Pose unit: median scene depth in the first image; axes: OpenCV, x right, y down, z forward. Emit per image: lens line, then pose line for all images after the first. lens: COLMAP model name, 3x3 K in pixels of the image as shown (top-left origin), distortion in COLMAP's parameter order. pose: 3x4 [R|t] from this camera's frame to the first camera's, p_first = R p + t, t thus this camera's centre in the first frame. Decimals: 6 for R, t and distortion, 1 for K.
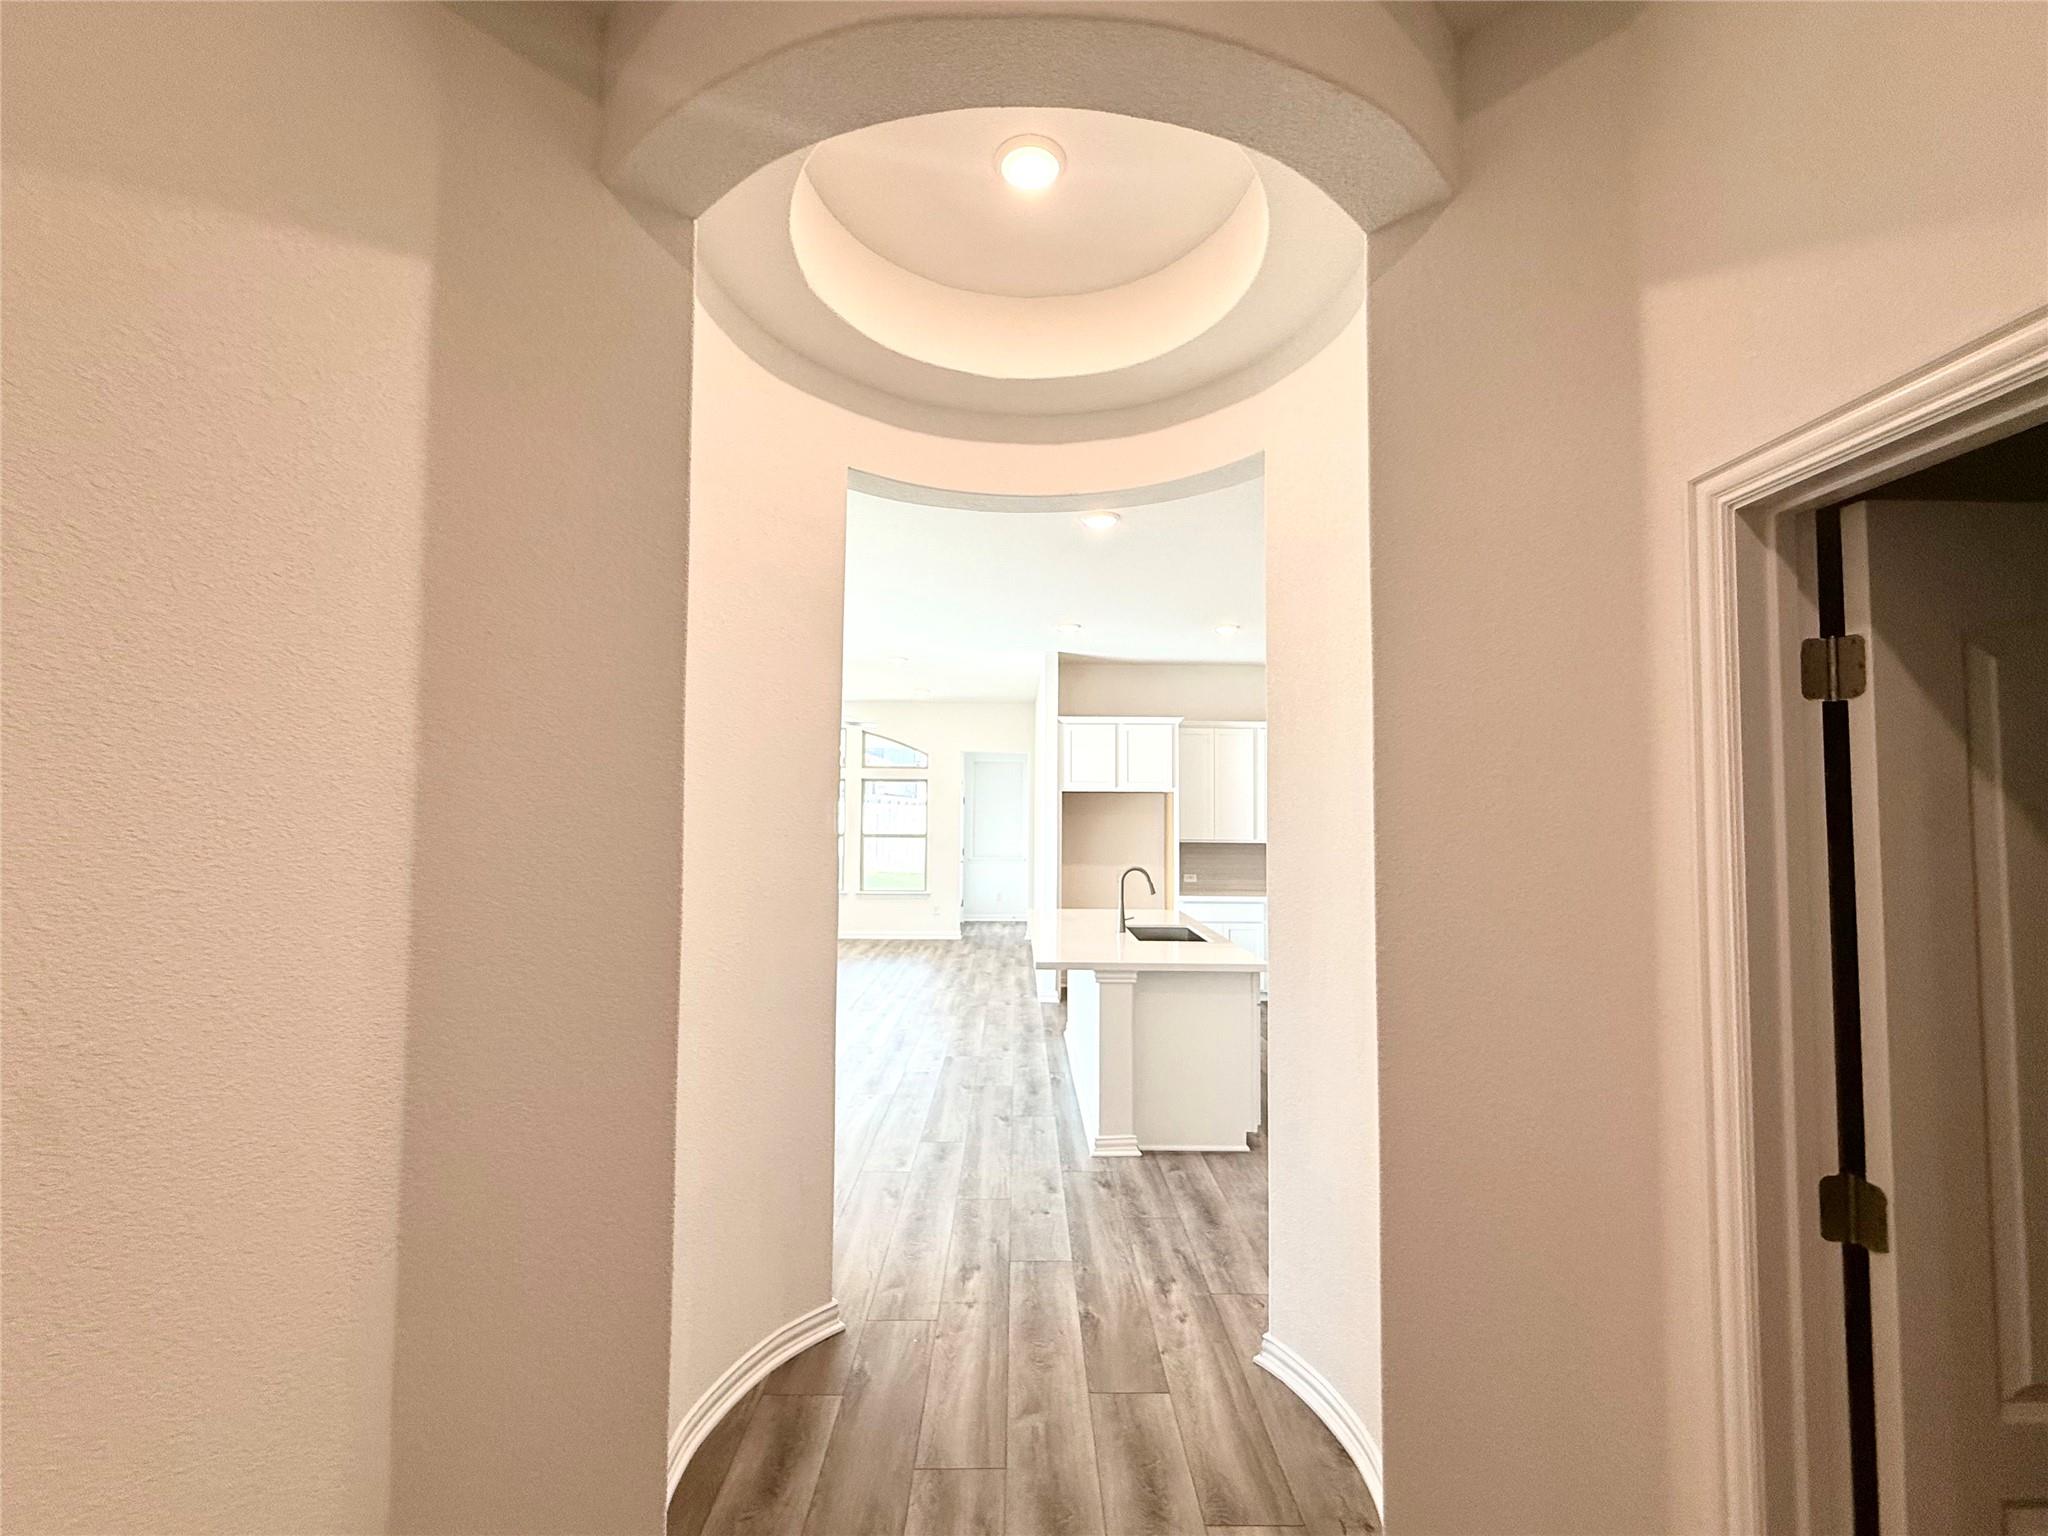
lens RADIAL K [[898.5, 0, 1017.1], [0, 898.5, 770.5], [0, 0, 1]] dist [-0.002053, 0.000018]
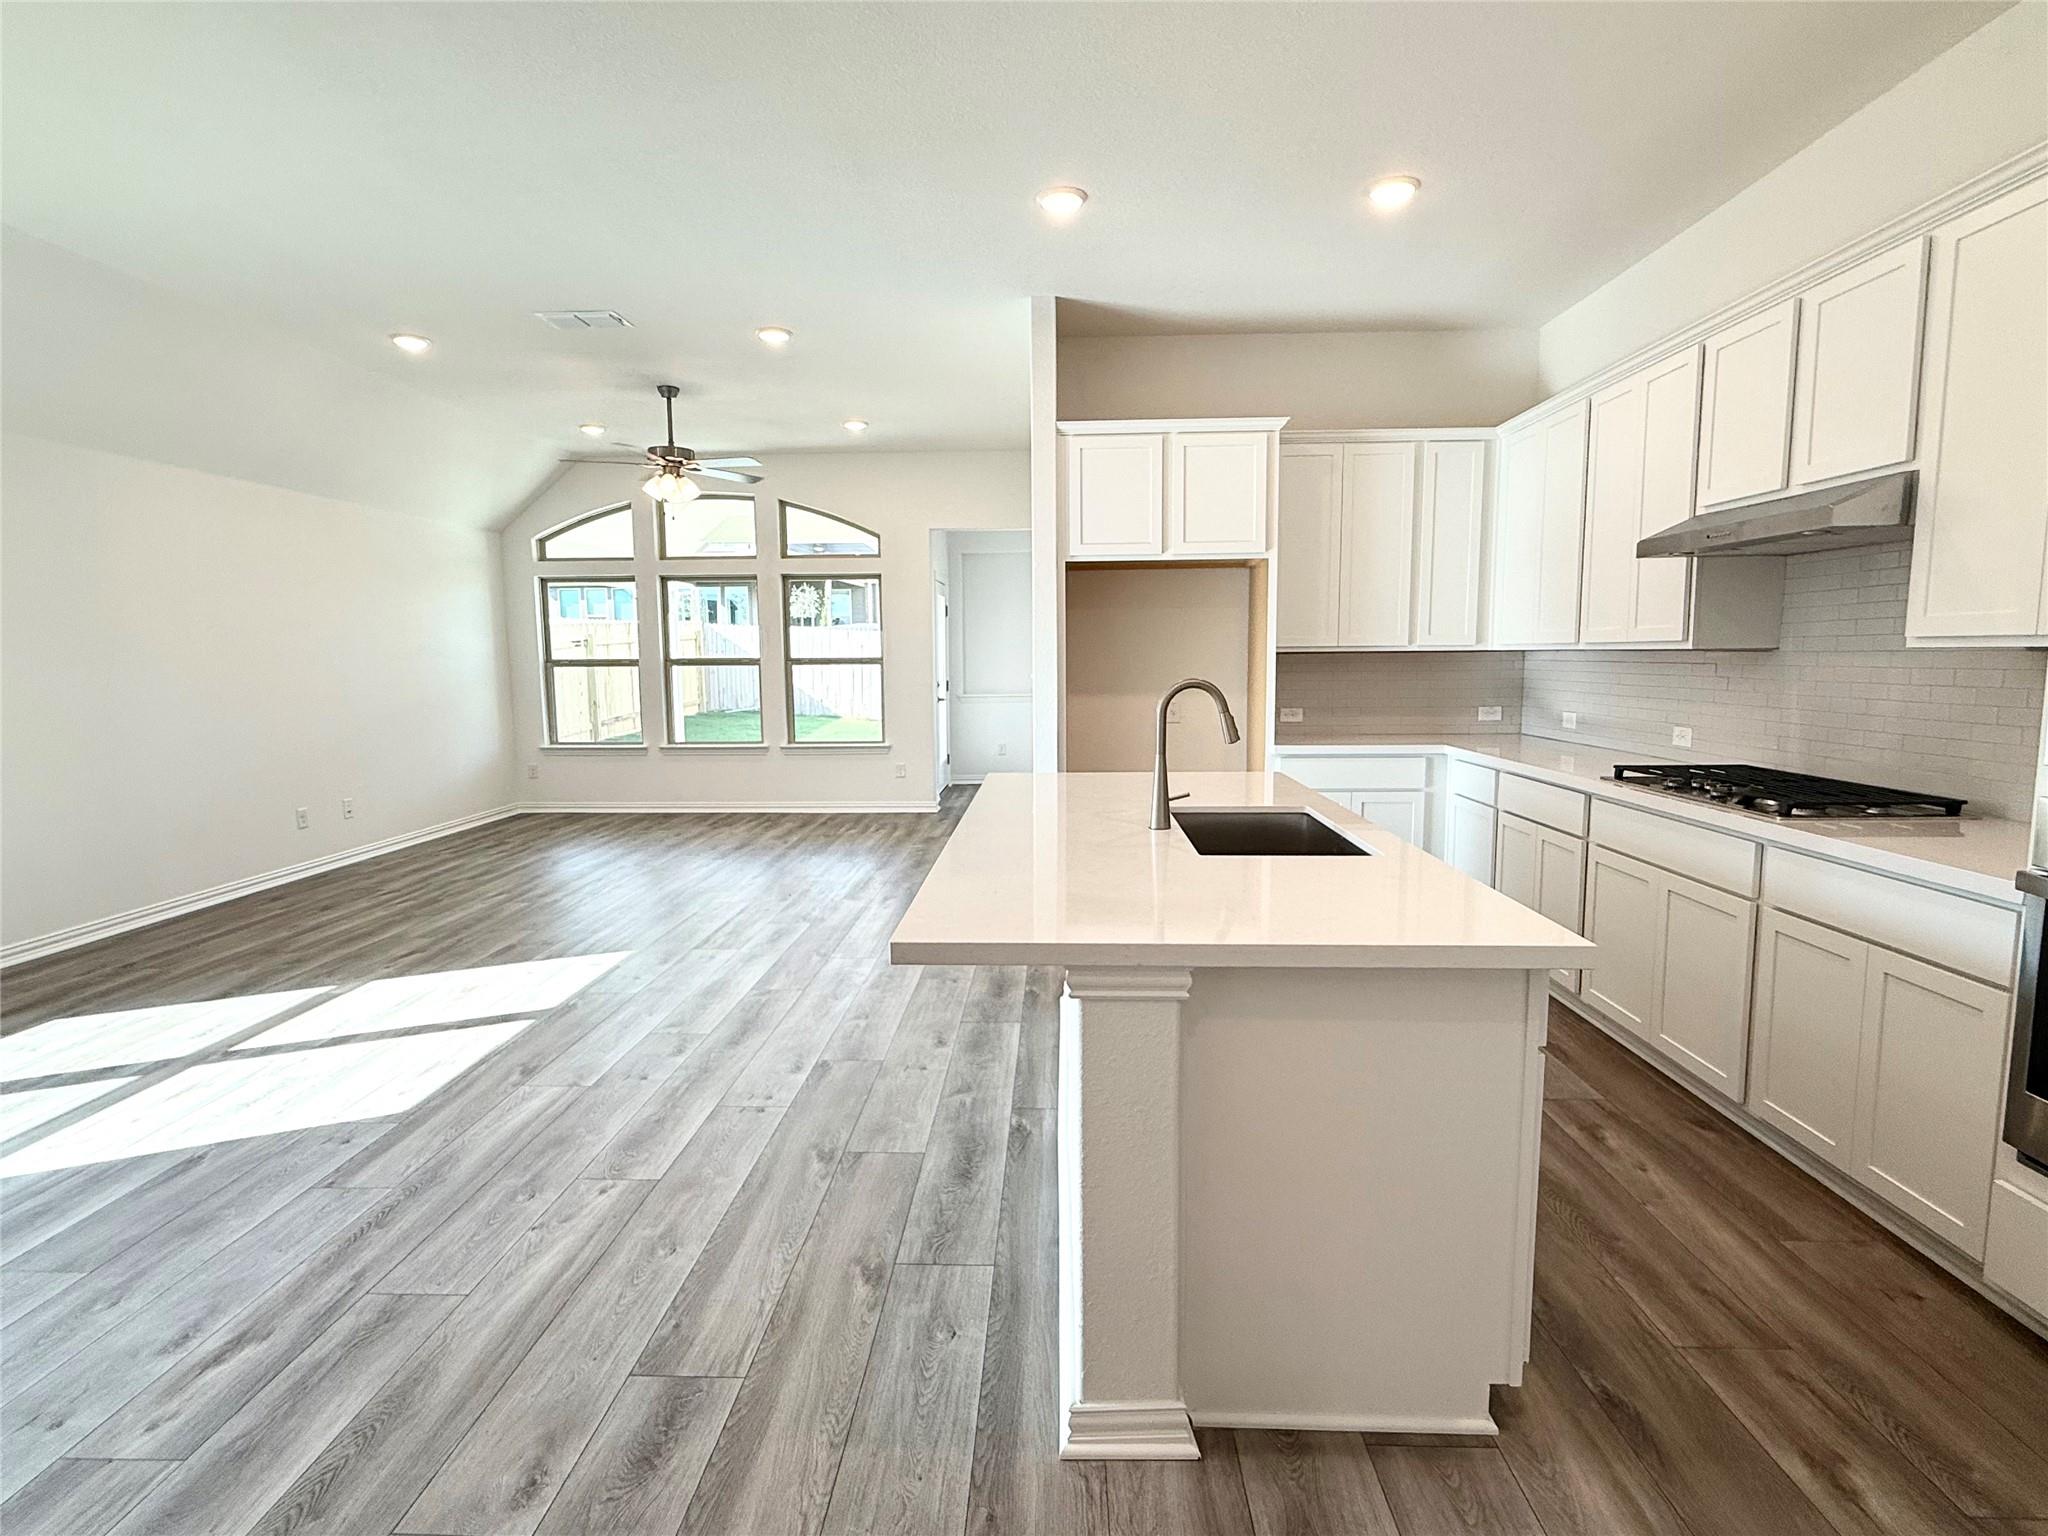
lens RADIAL K [[1035.8, 0, 1030.4], [0, 1035.8, 771.7], [0, 0, 1]] dist [0.006708, -0.001150]
pose [[0.999406, -0.009606, -0.033081, 0.055175], [0.014772, 0.987065, 0.159641, 0.056719], [0.031120, -0.160035, 0.986621, 0.399177]]
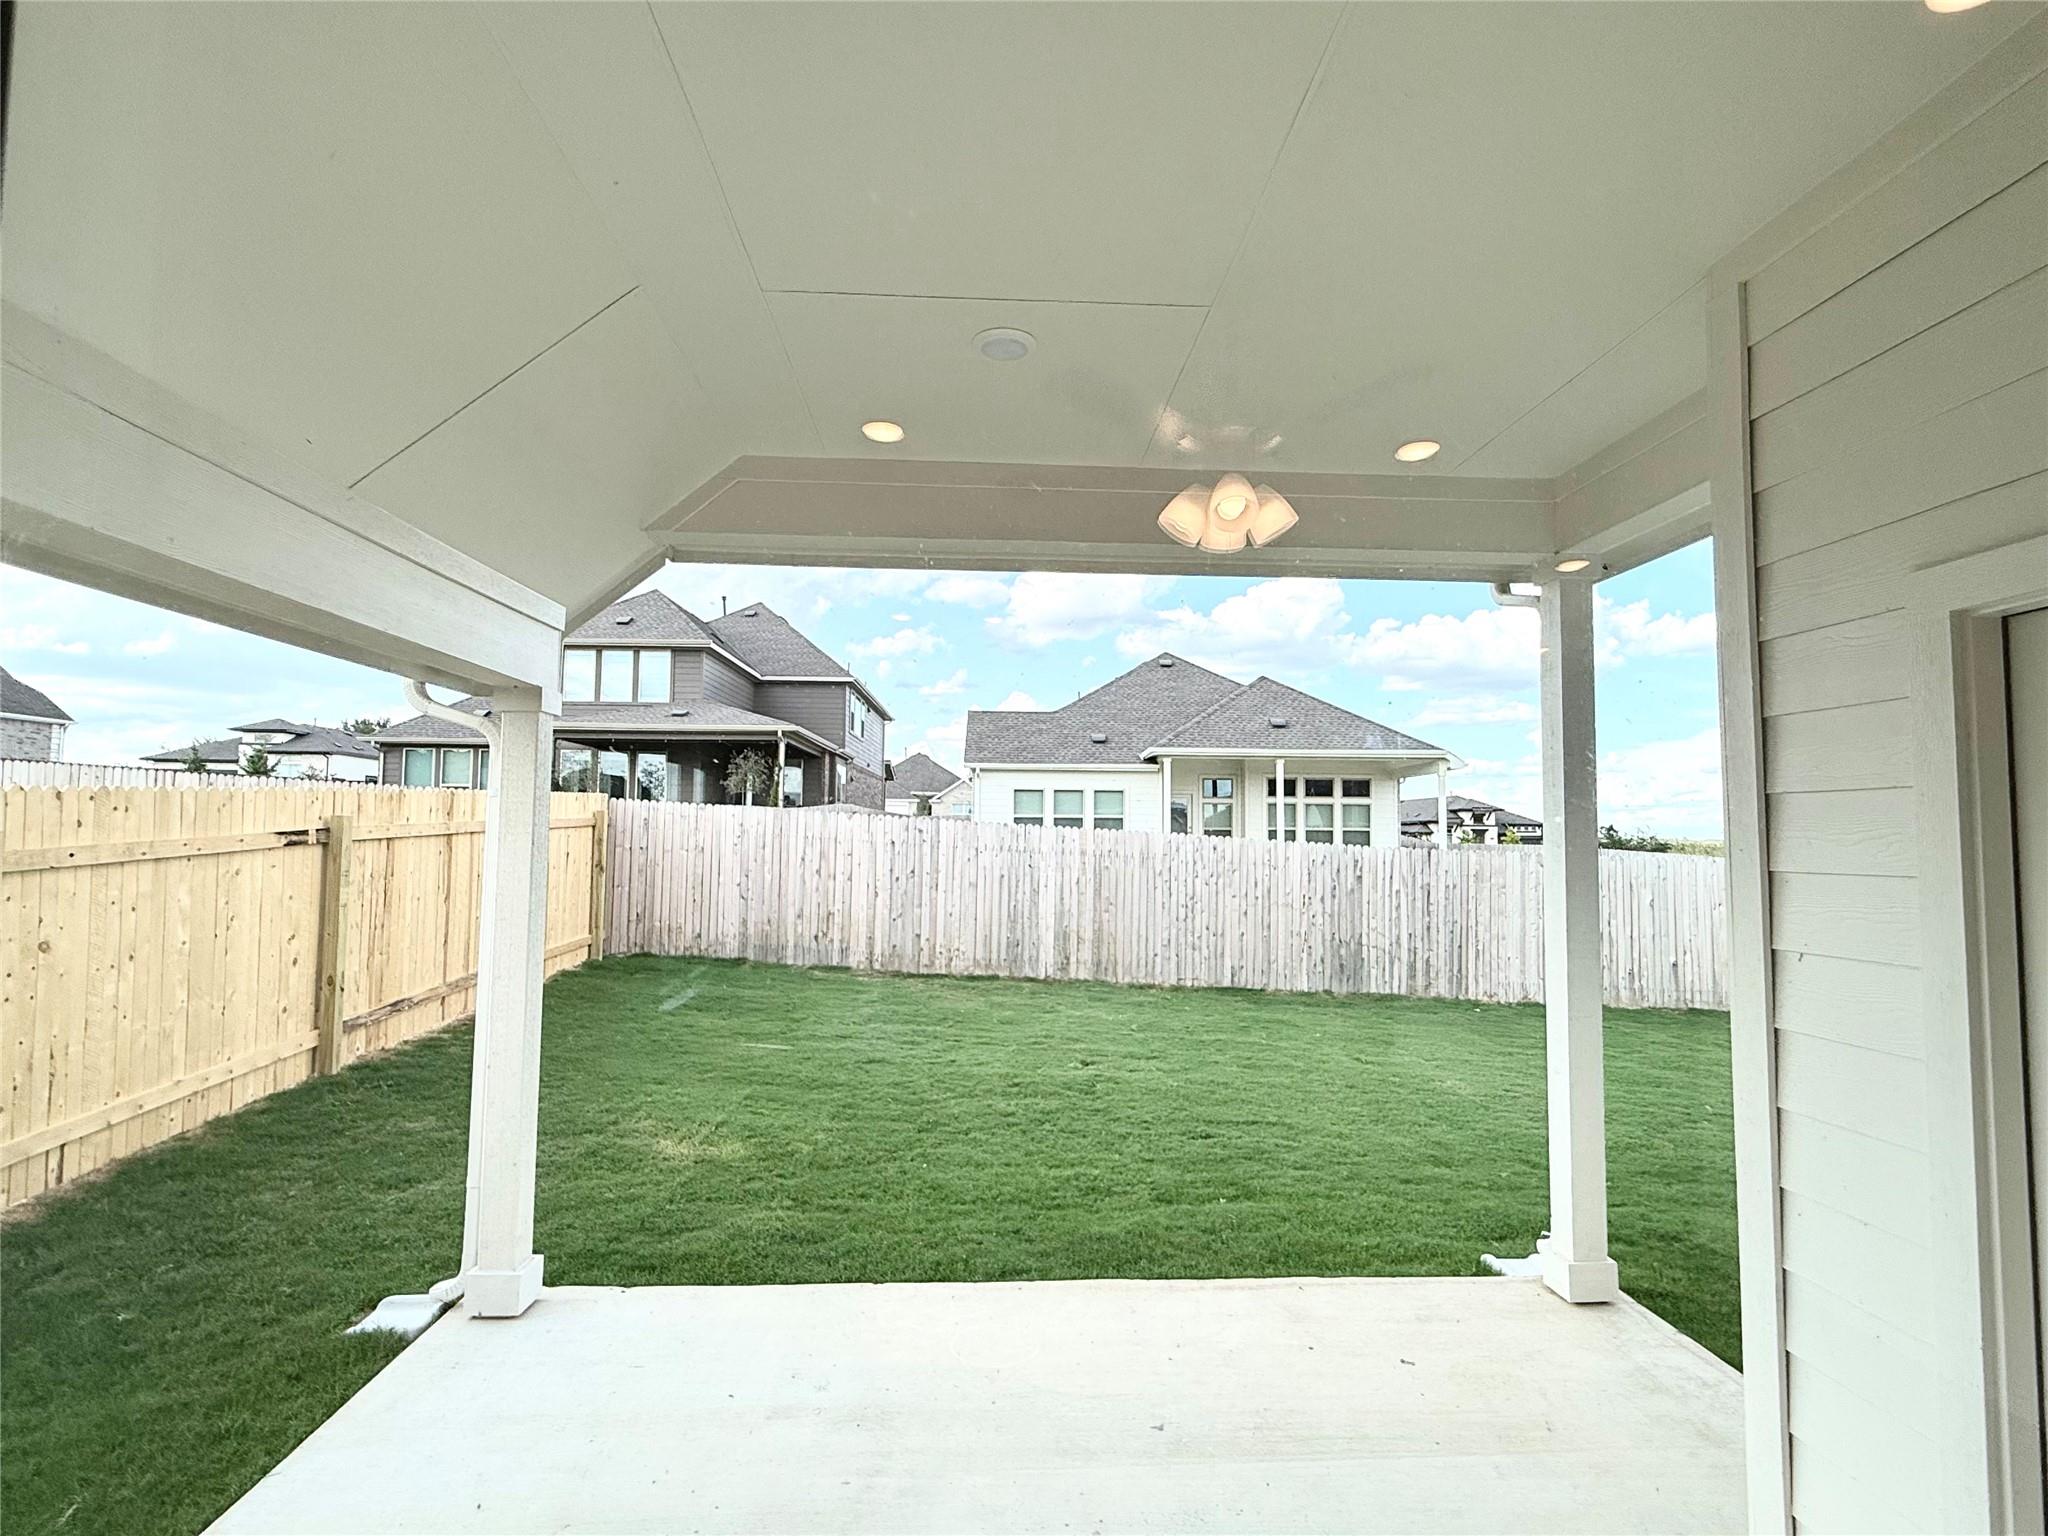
lens RADIAL K [[1035.8, 0, 1023.1], [0, 1035.8, 772.6], [0, 0, 1]] dist [0.006708, -0.001150]
pose [[0.998791, 0.010848, 0.047942, -0.360568], [-0.010058, 0.999810, -0.016678, 0.075459], [-0.048114, 0.016176, 0.998711, 1.573489]]
